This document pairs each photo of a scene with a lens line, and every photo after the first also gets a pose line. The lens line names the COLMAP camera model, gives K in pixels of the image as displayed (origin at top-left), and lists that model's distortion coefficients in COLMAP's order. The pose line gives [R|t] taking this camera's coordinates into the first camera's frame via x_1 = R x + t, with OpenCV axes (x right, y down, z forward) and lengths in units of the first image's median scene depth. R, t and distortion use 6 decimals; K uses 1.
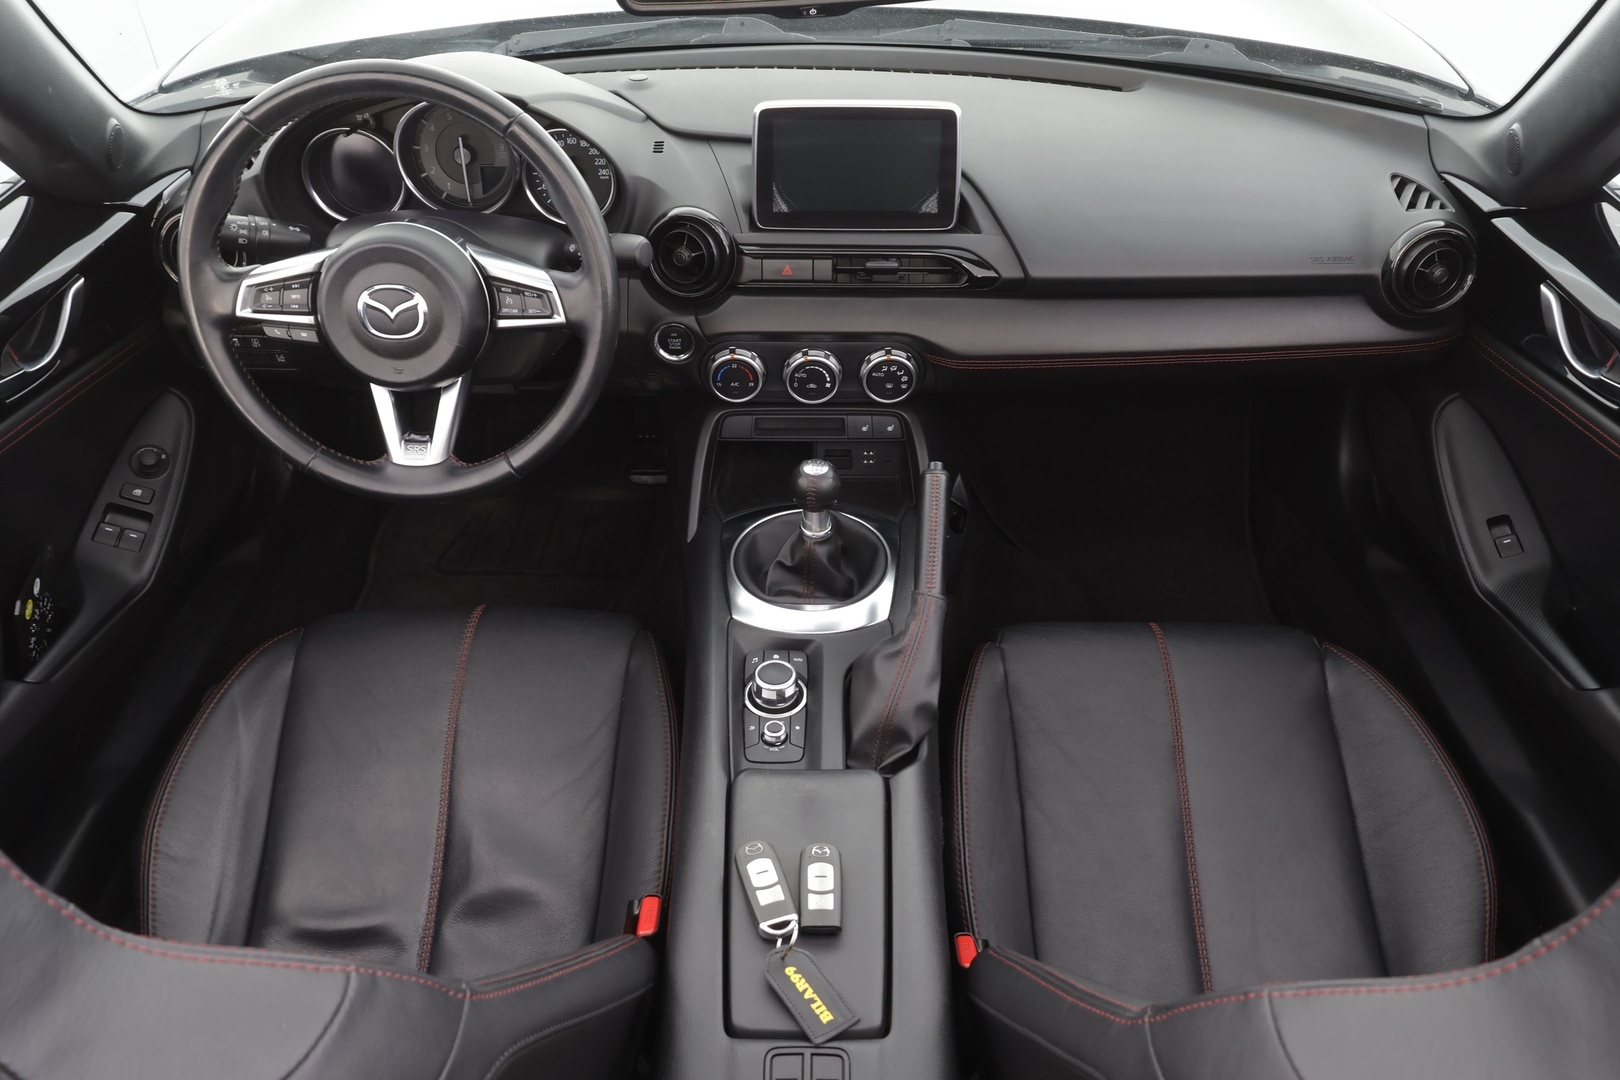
lens RADIAL K [[1238.0, 0, 810.0], [0, 1238.0, 540.0], [0, 0, 1]] dist [0.003920, 0.005201]
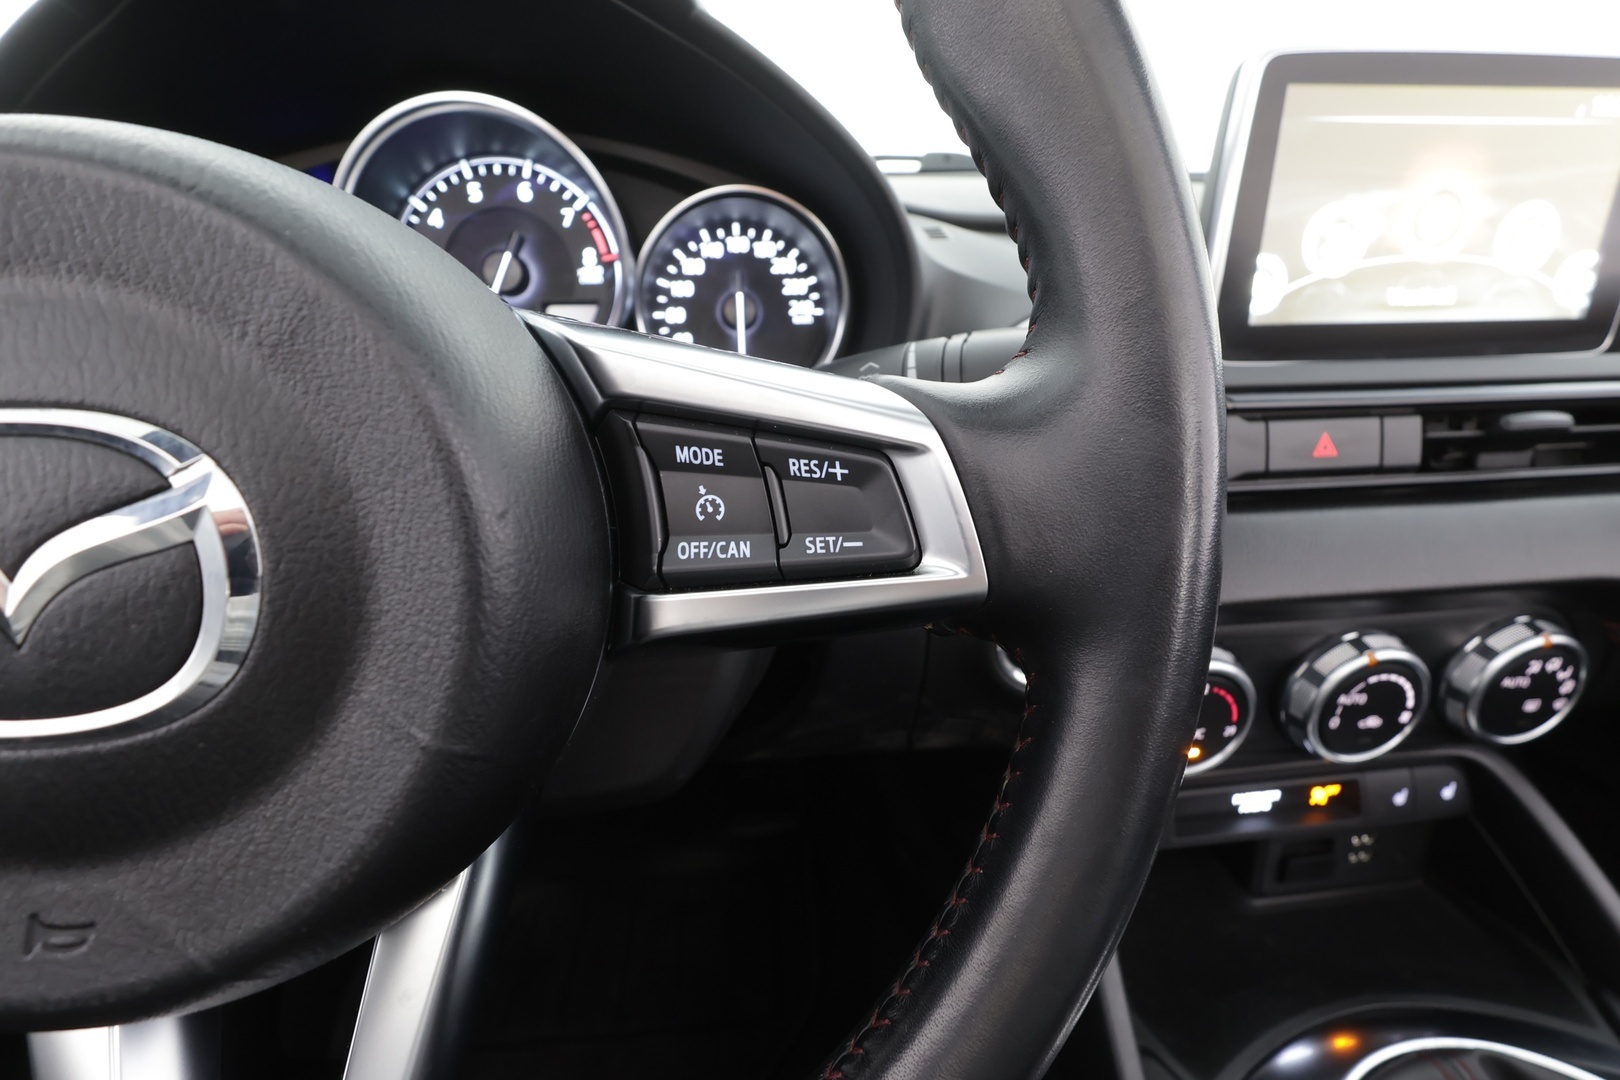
lens RADIAL K [[766.5, 0, 810.0], [0, 766.5, 540.0], [0, 0, 1]] dist [-0.004163, -0.000192]
pose [[0.991647, -0.057333, 0.115539, -0.223830], [0.087084, 0.958391, -0.271851, -0.138416], [-0.095146, 0.279642, 0.955378, 0.808304]]
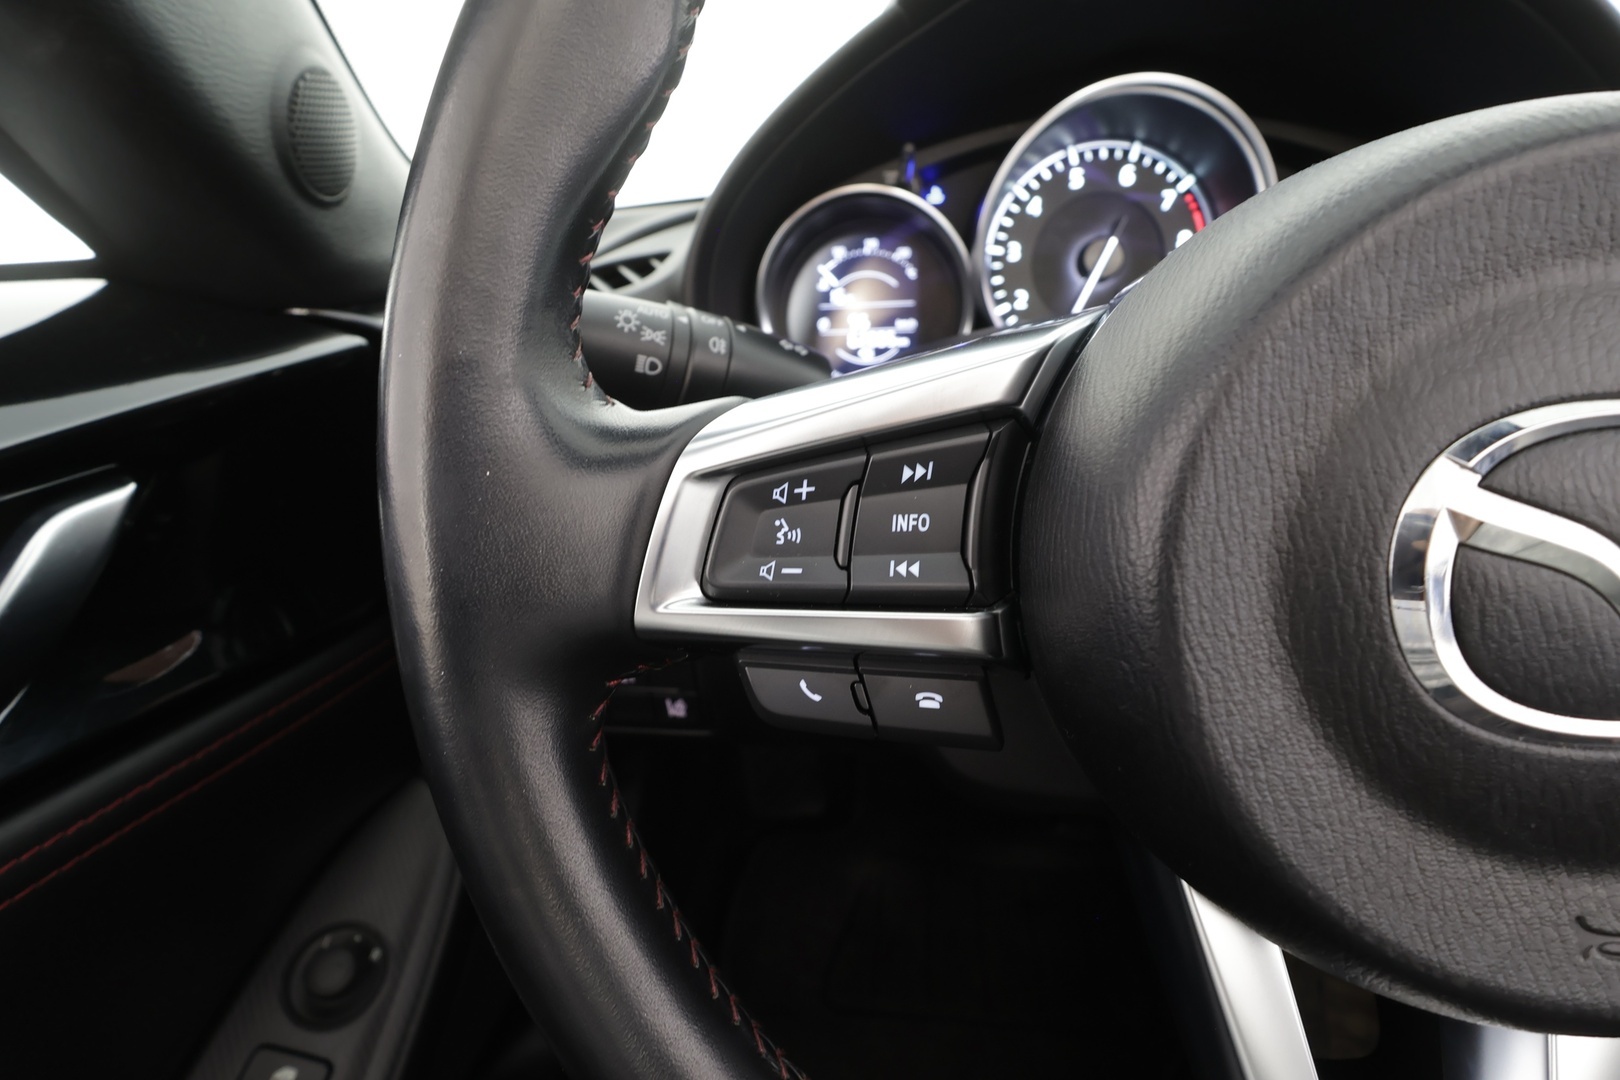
lens RADIAL K [[752.6, 0, 815.6], [0, 752.6, 520.1], [0, 0, 1]] dist [0.001153, 0.000155]
pose [[0.995870, -0.027203, -0.086622, -0.389499], [0.002030, 0.960492, -0.278300, -0.149503], [0.090771, 0.276975, 0.956580, 0.812584]]
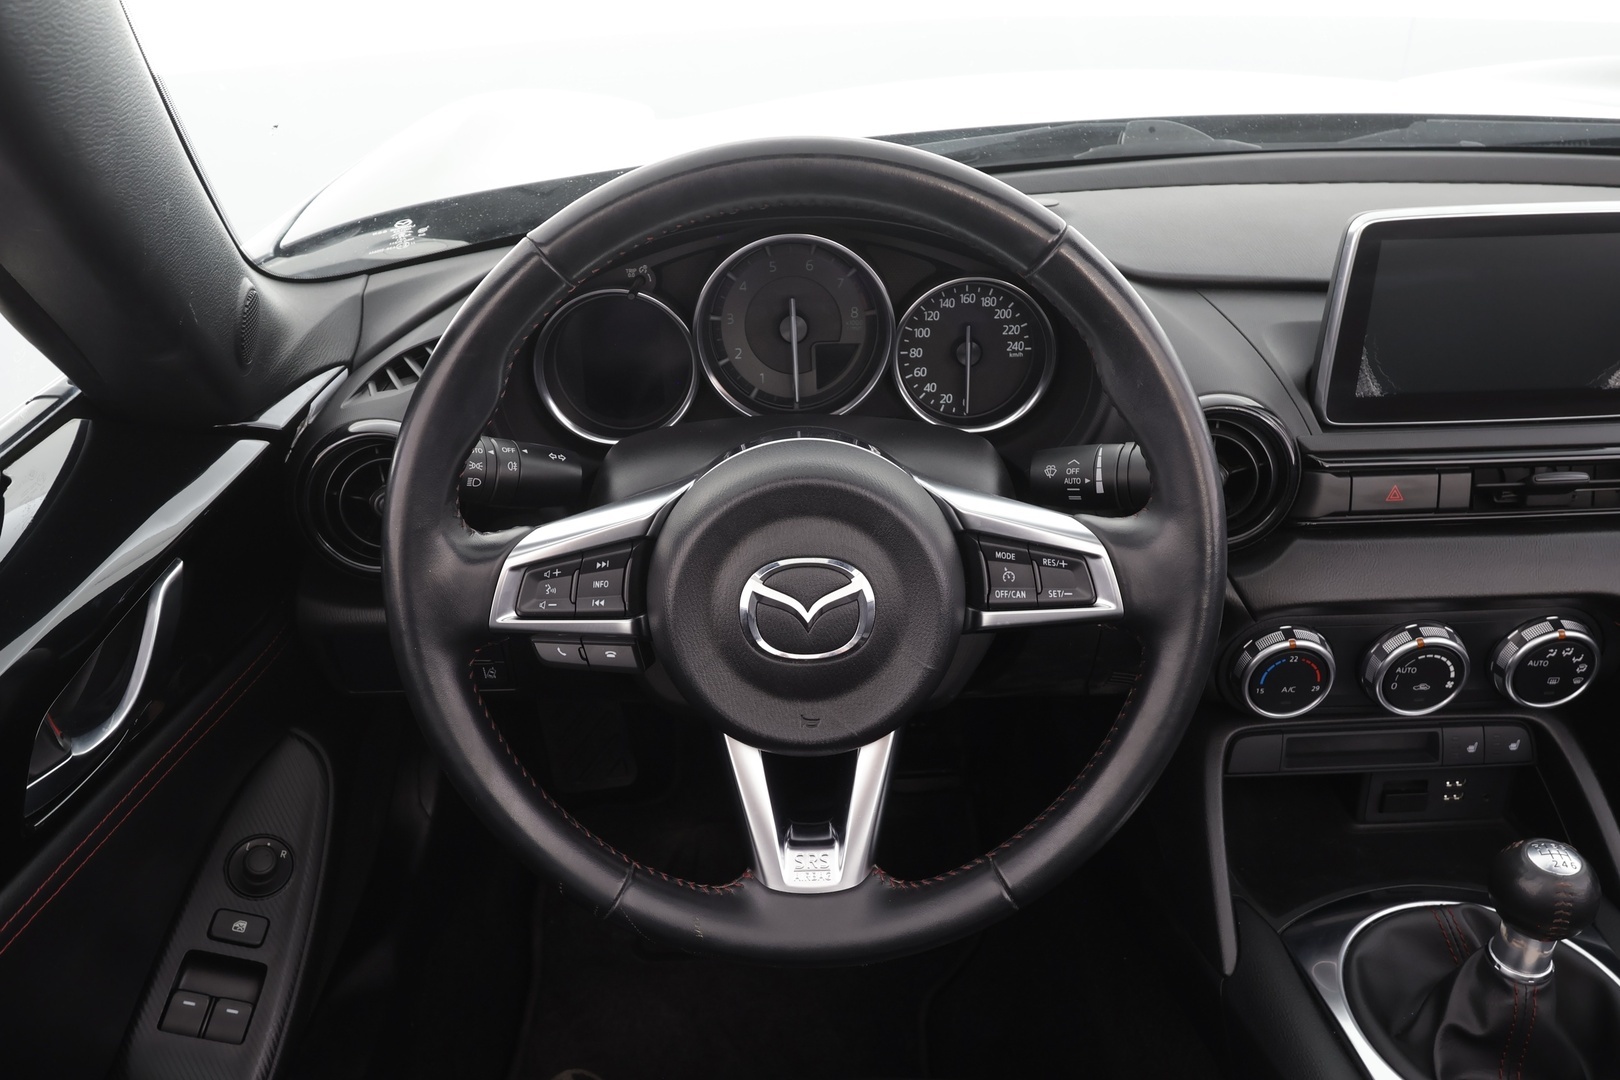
lens RADIAL K [[1273.4, 0, 810.0], [0, 1273.4, 540.0], [0, 0, 1]] dist [0.003810, -0.003226]
pose [[0.999078, -0.038744, 0.018470, -0.311814], [0.041201, 0.986309, -0.159676, -0.116276], [-0.012030, 0.160290, 0.986997, 0.432836]]
